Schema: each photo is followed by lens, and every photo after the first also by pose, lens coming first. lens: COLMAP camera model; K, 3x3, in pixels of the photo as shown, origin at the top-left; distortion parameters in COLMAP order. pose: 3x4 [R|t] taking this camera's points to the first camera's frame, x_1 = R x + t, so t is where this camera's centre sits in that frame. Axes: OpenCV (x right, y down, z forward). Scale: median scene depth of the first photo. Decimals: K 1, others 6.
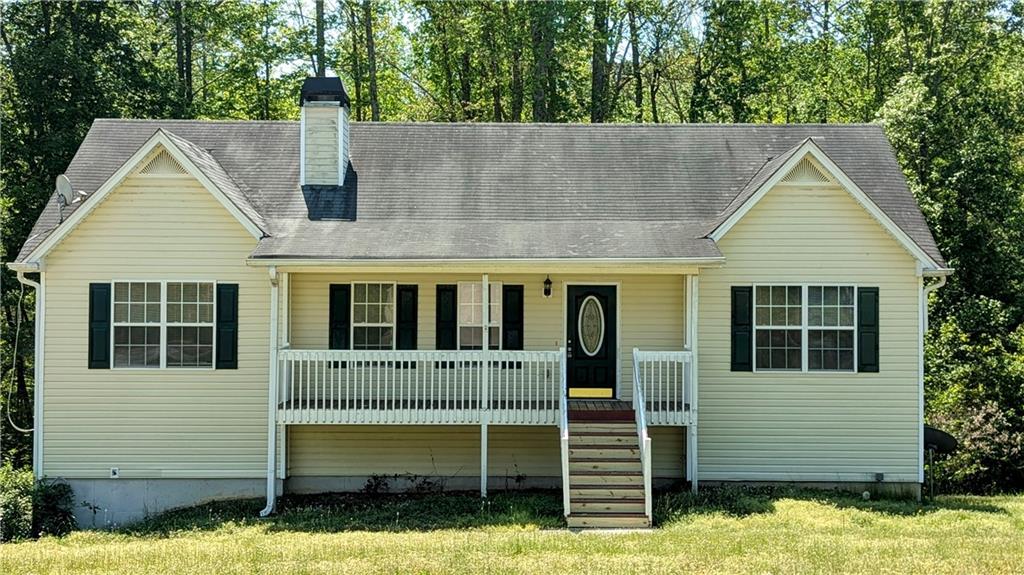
lens RADIAL K [[644.5, 0, 510.0], [0, 644.5, 287.7], [0, 0, 1]] dist [0.006289, -0.000237]
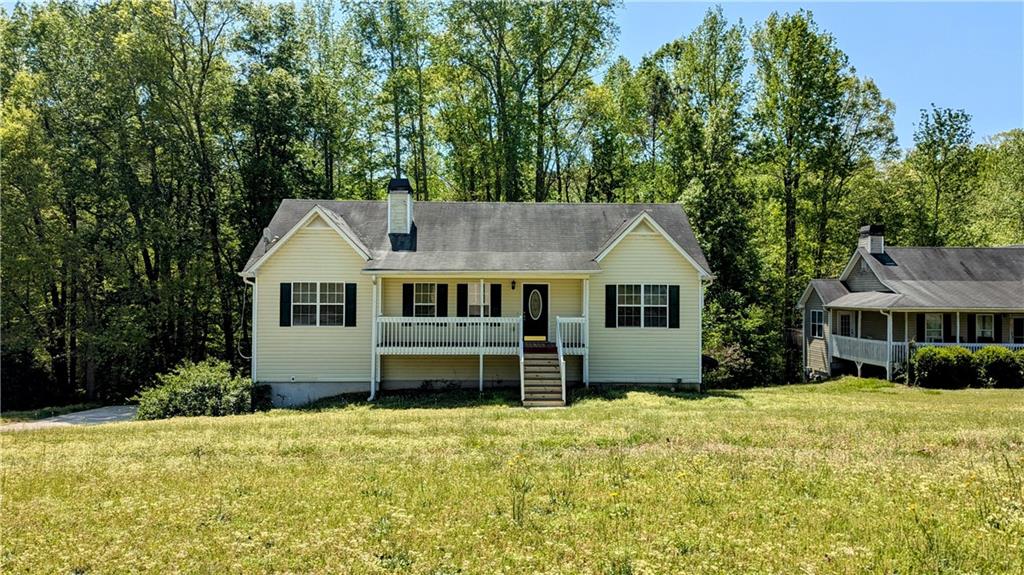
lens RADIAL K [[644.5, 0, 513.6], [0, 644.5, 287.1], [0, 0, 1]] dist [0.006289, -0.000237]
pose [[0.999045, 0.001311, 0.043680, -0.027132], [-0.002549, 0.999597, 0.028285, -0.050907], [-0.043625, -0.028370, 0.998645, -0.977560]]
